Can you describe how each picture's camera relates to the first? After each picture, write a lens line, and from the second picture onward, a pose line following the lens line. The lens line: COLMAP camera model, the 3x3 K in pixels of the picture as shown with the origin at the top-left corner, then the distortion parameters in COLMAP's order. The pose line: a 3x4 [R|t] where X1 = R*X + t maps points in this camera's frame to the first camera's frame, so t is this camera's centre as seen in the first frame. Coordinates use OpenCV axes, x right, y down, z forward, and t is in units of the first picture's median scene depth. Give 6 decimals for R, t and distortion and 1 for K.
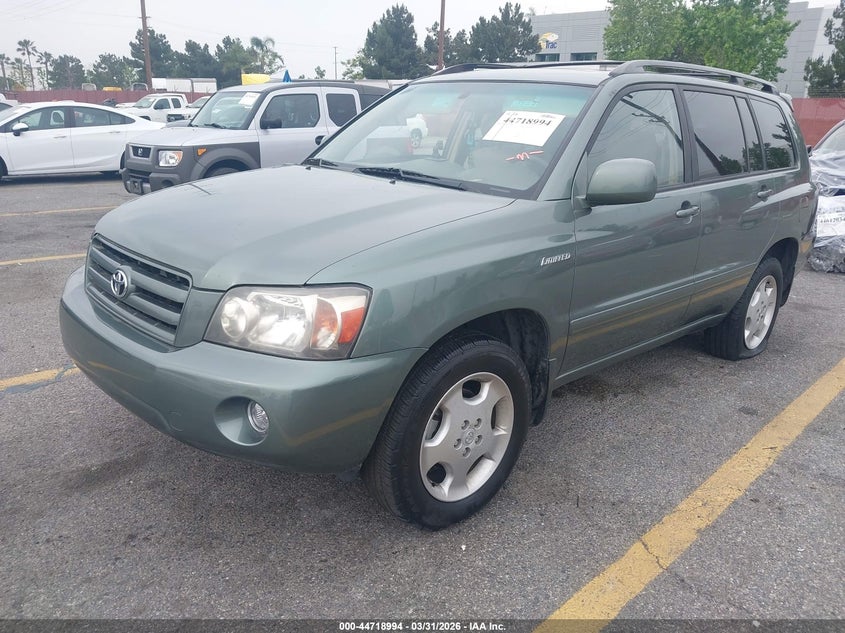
lens RADIAL K [[629.4, 0, 422.5], [0, 629.4, 316.5], [0, 0, 1]] dist [-0.004860, -0.003733]
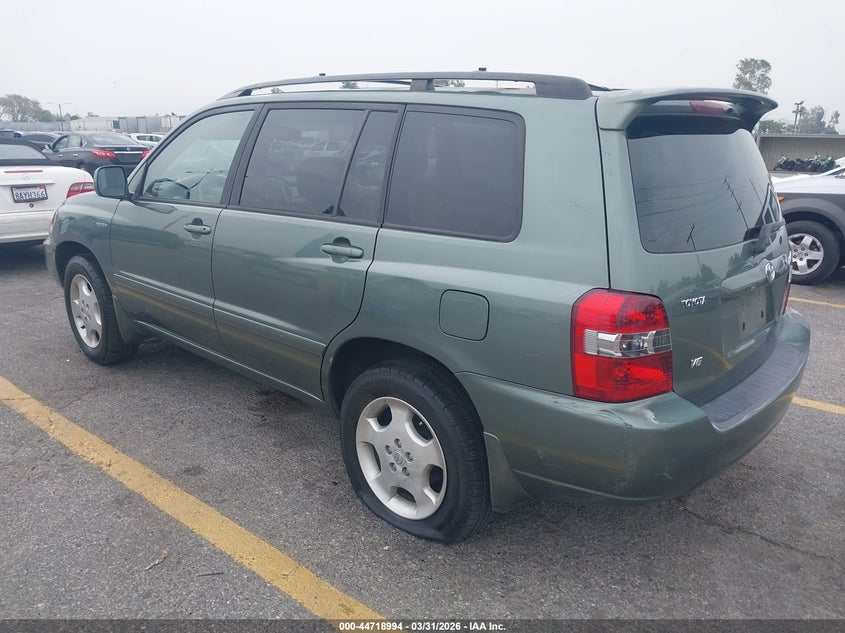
lens RADIAL K [[637.3, 0, 422.5], [0, 637.3, 316.5], [0, 0, 1]] dist [0.001127, 0.000146]
pose [[0.134343, 0.249664, -0.958968, 1.327616], [-0.329485, 0.923934, 0.194385, -0.314977], [0.934554, 0.289851, 0.206385, 1.033292]]
